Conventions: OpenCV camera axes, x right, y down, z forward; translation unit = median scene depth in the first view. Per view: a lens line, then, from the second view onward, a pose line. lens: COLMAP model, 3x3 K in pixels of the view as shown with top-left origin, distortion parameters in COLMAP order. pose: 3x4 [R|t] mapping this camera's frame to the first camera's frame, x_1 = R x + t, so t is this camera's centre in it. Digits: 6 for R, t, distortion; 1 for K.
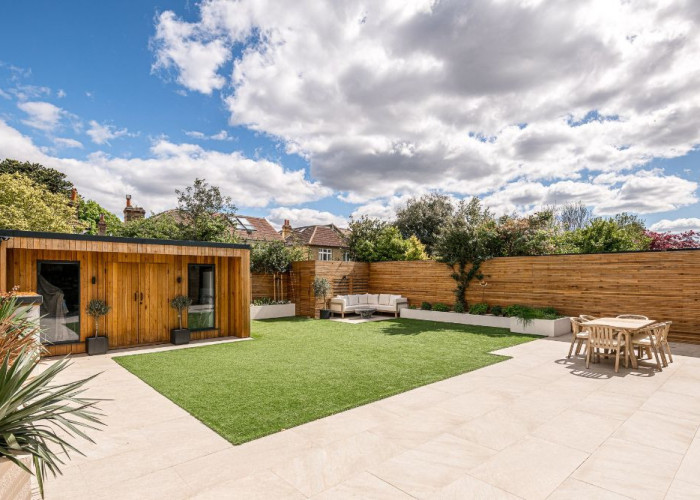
lens RADIAL K [[378.6, 0, 353.2], [0, 378.6, 271.5], [0, 0, 1]] dist [0.003541, -0.001476]
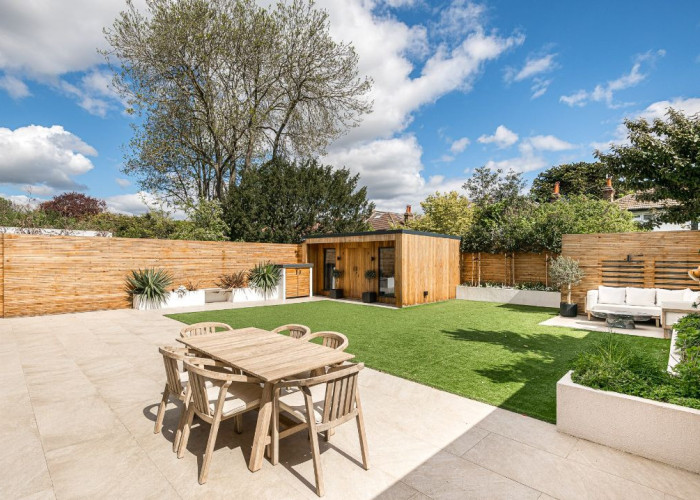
lens RADIAL K [[346.6, 0, 332.1], [0, 346.6, 259.8], [0, 0, 1]] dist [0.000850, 0.000106]
pose [[0.003890, 0.005455, -0.999978, 0.897792], [0.006312, 0.999965, 0.005479, 0.019418], [0.999973, -0.006333, 0.003855, 0.881055]]
